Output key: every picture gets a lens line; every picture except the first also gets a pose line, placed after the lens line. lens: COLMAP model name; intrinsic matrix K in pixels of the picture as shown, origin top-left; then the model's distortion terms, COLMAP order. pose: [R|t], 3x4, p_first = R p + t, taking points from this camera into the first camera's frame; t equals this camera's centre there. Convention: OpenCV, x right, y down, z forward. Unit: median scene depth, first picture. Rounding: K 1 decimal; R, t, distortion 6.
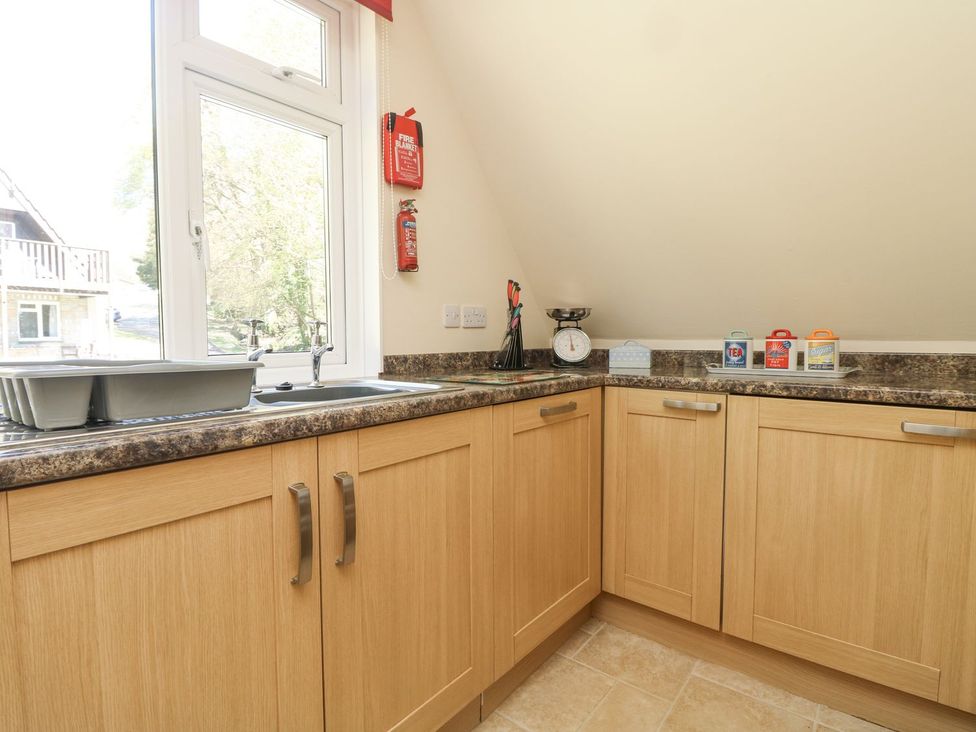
lens RADIAL K [[505.5, 0, 490.1], [0, 505.5, 361.5], [0, 0, 1]] dist [-0.005284, -0.010666]
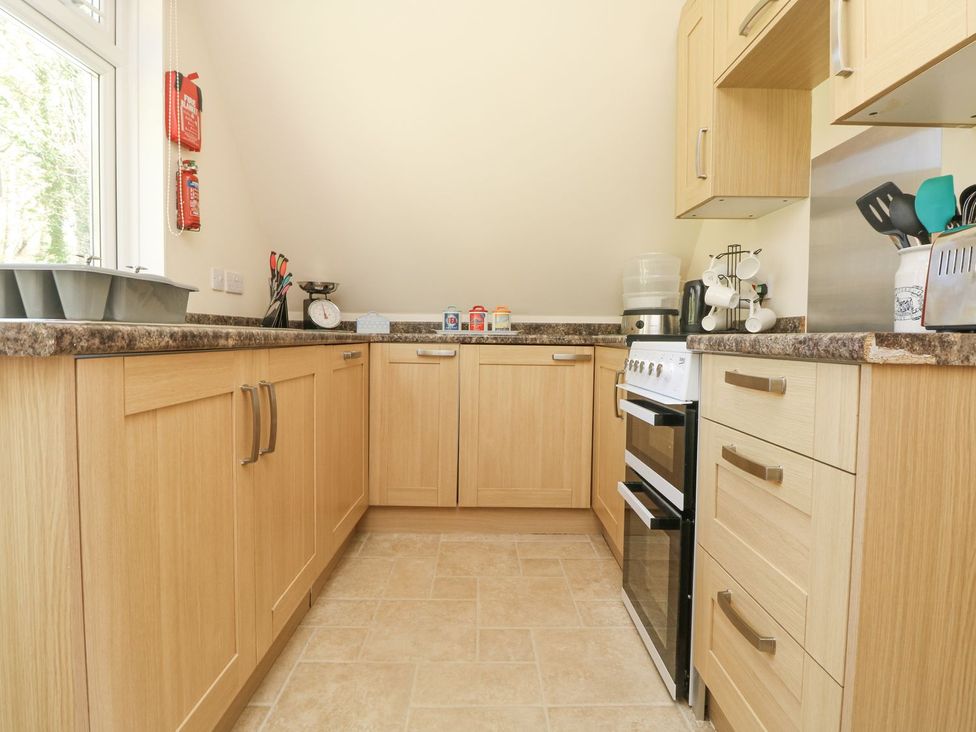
lens RADIAL K [[505.5, 0, 493.8], [0, 505.5, 361.8], [0, 0, 1]] dist [-0.005284, -0.010666]
pose [[0.767877, -0.016862, 0.640375, -0.358867], [0.015379, 0.999851, 0.007887, 0.093630], [-0.640413, 0.003792, 0.768022, -0.182996]]
